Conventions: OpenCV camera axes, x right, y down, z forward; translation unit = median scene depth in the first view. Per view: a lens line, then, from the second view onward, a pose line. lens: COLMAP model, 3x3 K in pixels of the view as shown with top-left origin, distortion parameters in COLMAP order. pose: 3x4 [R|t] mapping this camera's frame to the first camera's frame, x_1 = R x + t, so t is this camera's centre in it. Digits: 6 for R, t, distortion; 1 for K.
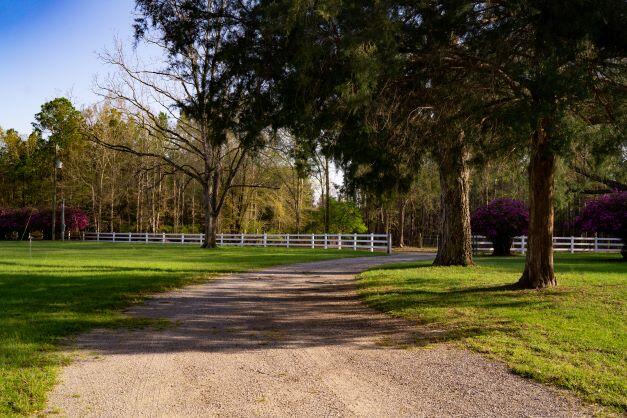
lens RADIAL K [[599.7, 0, 313.4], [0, 599.7, 206.8], [0, 0, 1]] dist [-0.123314, 0.149981]
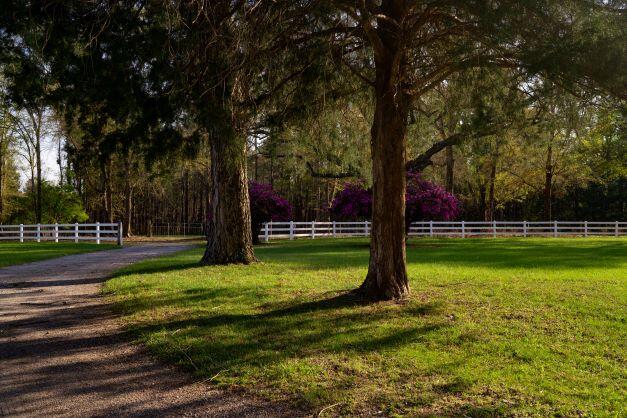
lens RADIAL K [[599.7, 0, 313.4], [0, 599.7, 206.8], [0, 0, 1]] dist [-0.123314, 0.149981]
pose [[0.893184, -0.011697, 0.449540, -0.005239], [0.001589, 0.999738, 0.022856, 0.003773], [-0.449690, -0.019700, 0.892968, 0.114735]]
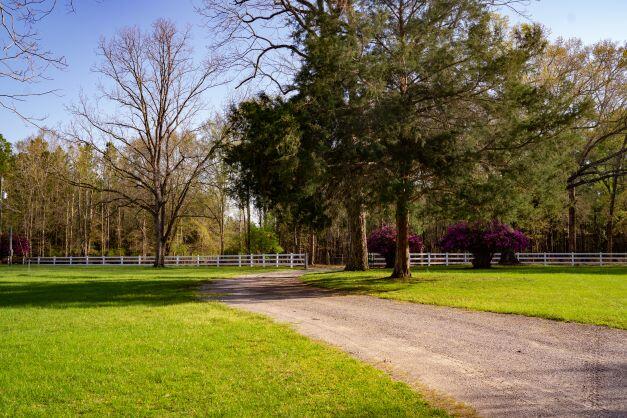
lens RADIAL K [[599.7, 0, 313.4], [0, 599.7, 206.8], [0, 0, 1]] dist [-0.123314, 0.149981]
pose [[0.986539, -0.006220, 0.163406, -0.058649], [0.012087, 0.999316, -0.034940, -0.007670], [-0.163077, 0.036445, 0.985940, -0.236444]]
